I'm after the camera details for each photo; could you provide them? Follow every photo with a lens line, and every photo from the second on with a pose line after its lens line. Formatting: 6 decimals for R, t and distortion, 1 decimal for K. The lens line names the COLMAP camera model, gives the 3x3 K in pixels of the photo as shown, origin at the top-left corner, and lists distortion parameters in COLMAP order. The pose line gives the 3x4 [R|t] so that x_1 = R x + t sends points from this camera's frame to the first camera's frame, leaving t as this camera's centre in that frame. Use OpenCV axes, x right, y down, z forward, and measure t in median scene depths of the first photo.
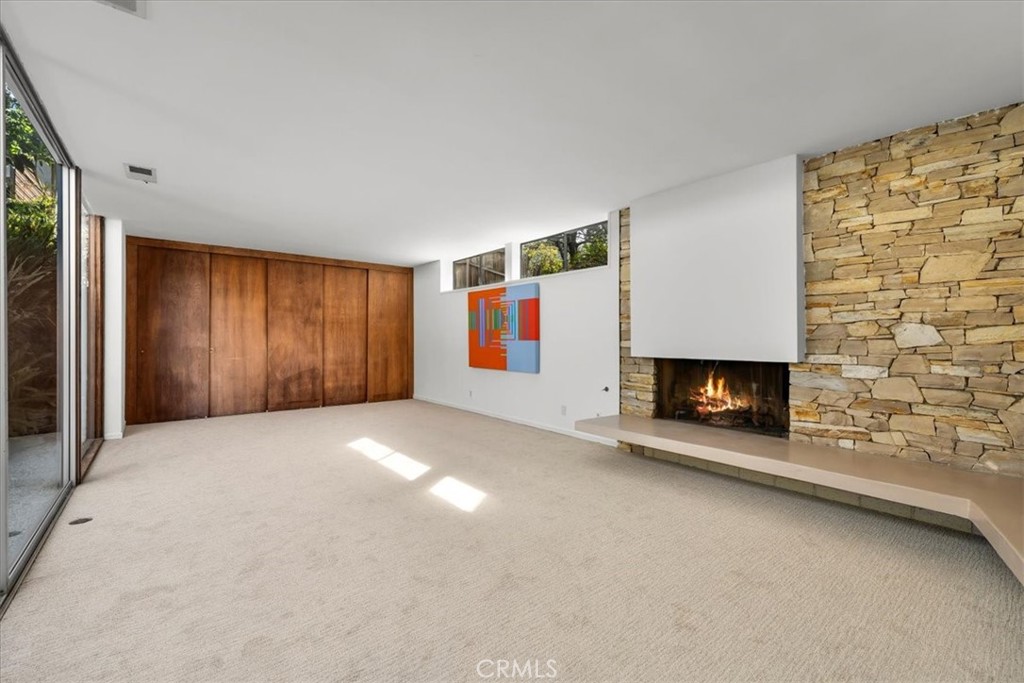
lens RADIAL K [[440.5, 0, 506.0], [0, 440.5, 337.6], [0, 0, 1]] dist [0.003429, -0.001438]
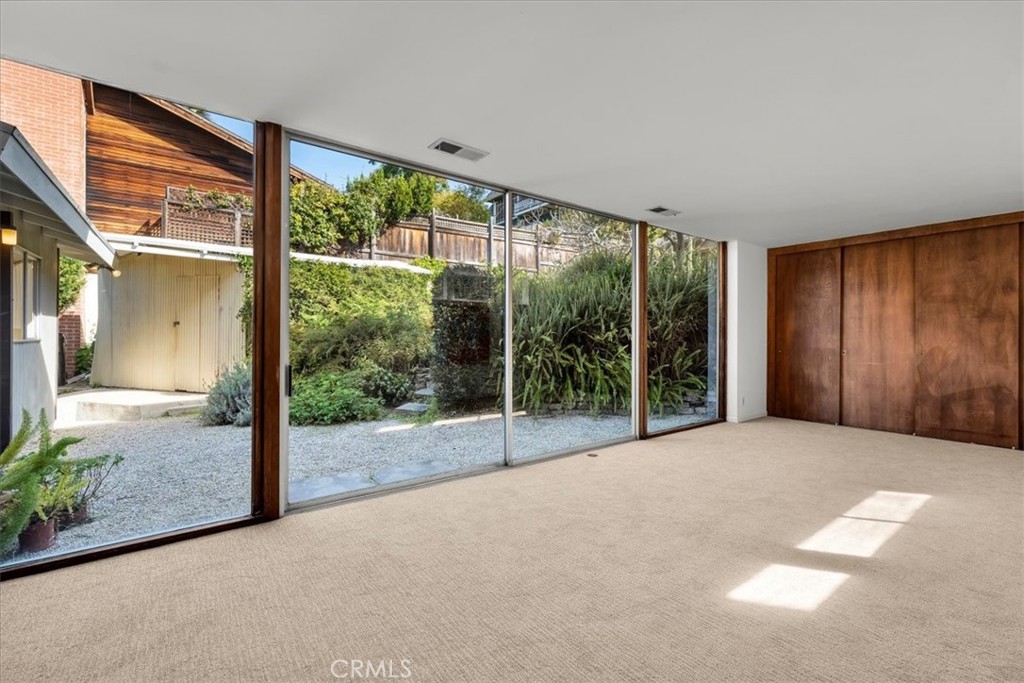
lens RADIAL K [[440.5, 0, 510.7], [0, 440.5, 336.1], [0, 0, 1]] dist [0.003429, -0.001438]
pose [[-0.030440, -0.005722, -0.999520, 0.262033], [-0.002655, 0.999981, -0.005644, 0.001315], [0.999533, 0.002482, -0.030454, 0.329210]]
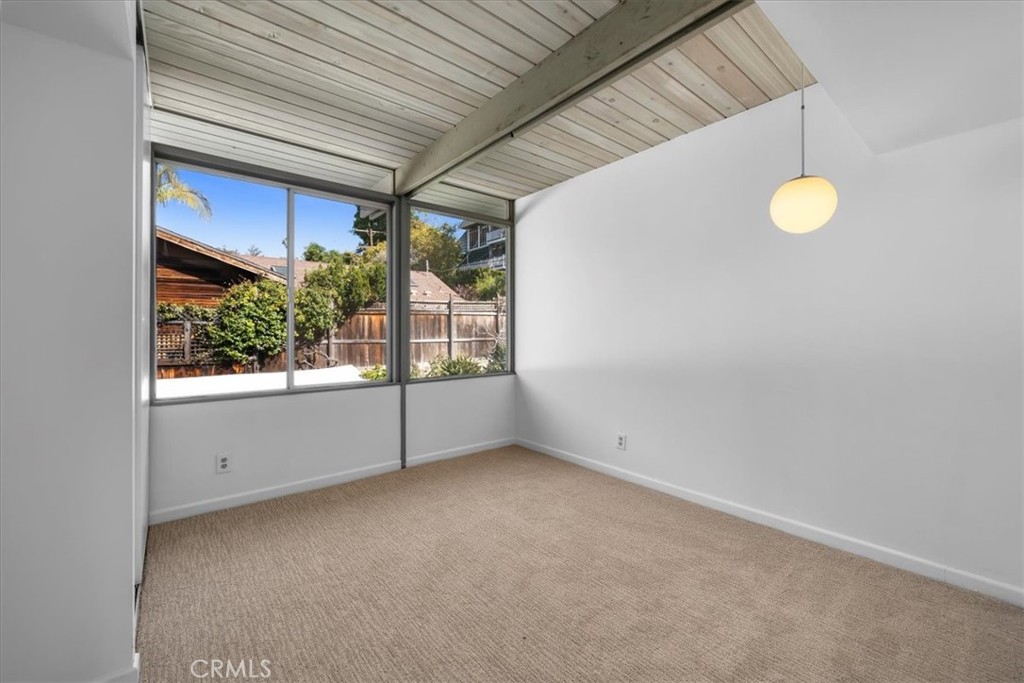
lens RADIAL K [[408.6, 0, 512.7], [0, 408.6, 326.5], [0, 0, 1]] dist [-0.007648, -0.000177]
pose [[0.021631, -0.006346, -0.999746, 0.190932], [0.004146, 0.999972, -0.006258, -0.437283], [0.999757, -0.004009, 0.021657, 0.439695]]
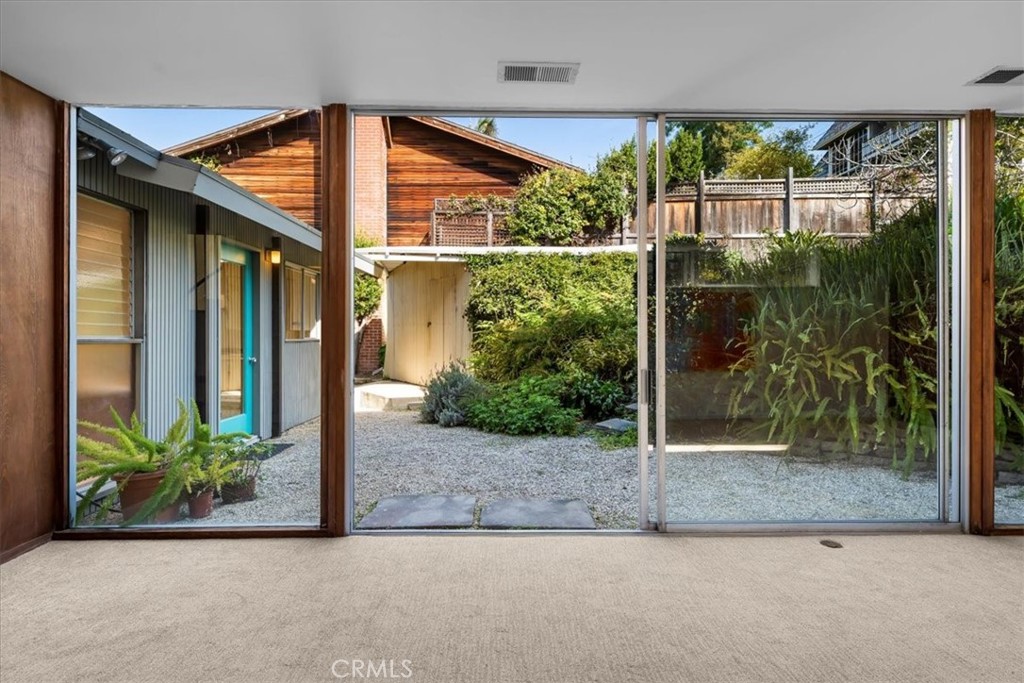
lens RADIAL K [[501.7, 0, 510.5], [0, 501.7, 337.1], [0, 0, 1]] dist [0.007419, -0.003498]
pose [[-0.612570, -0.000184, -0.790416, 0.099534], [-0.000993, 0.999999, 0.000536, -0.000387], [0.790416, 0.001114, -0.612570, 0.482244]]
